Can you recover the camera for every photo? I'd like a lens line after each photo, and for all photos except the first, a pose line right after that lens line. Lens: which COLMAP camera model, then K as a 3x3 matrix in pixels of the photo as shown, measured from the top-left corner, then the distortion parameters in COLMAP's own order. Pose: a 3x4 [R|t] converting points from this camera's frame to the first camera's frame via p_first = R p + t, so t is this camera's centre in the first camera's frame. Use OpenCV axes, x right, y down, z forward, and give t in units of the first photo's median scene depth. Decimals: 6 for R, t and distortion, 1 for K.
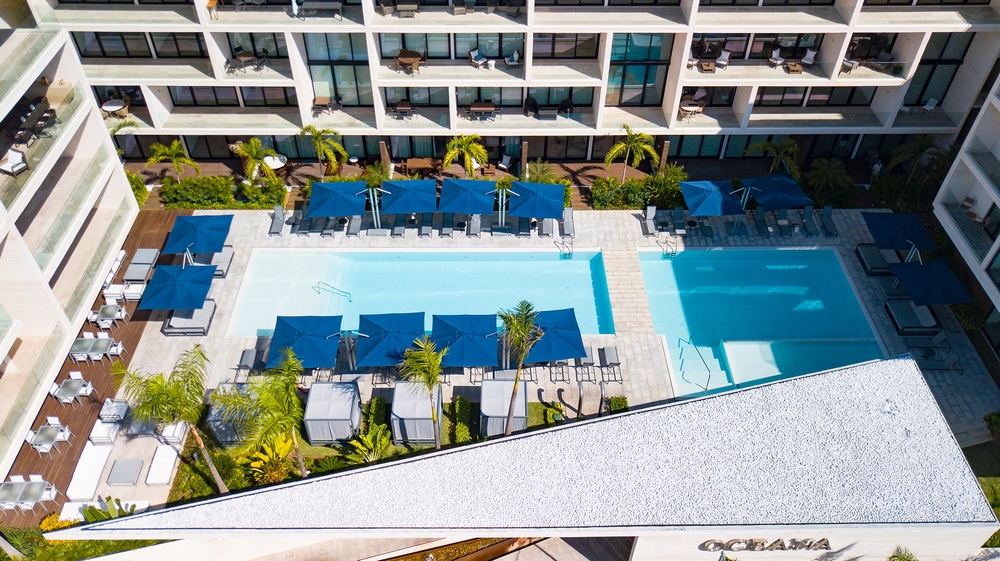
lens RADIAL K [[772.7, 0, 500.0], [0, 772.7, 280.5], [0, 0, 1]] dist [0.001829, 0.001152]
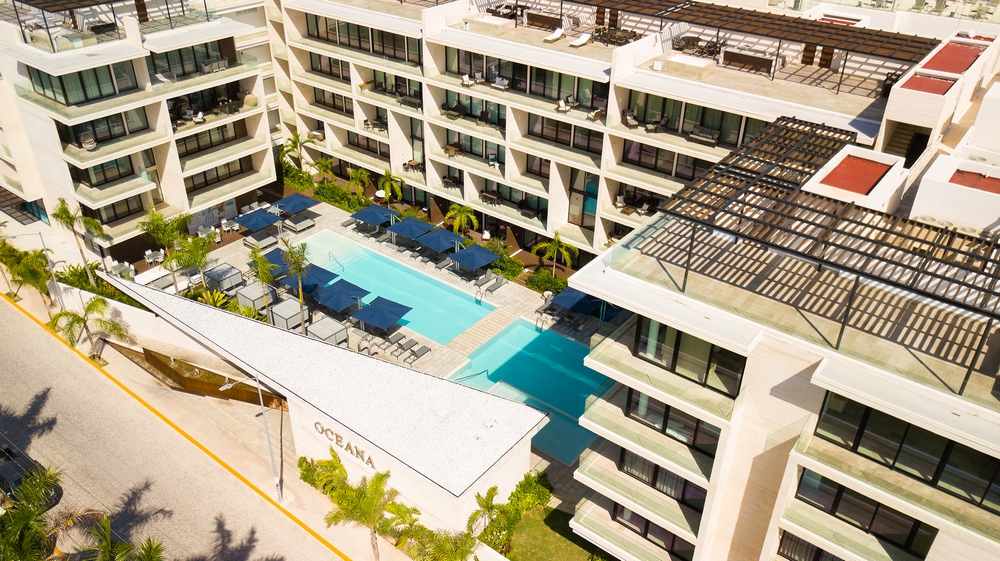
lens RADIAL K [[772.7, 0, 500.0], [0, 772.7, 280.5], [0, 0, 1]] dist [0.001829, 0.001152]
pose [[0.780883, 0.334925, -0.527302, 0.819372], [-0.443445, 0.891742, -0.090293, 0.040109], [0.439976, 0.304338, 0.844867, -0.156642]]
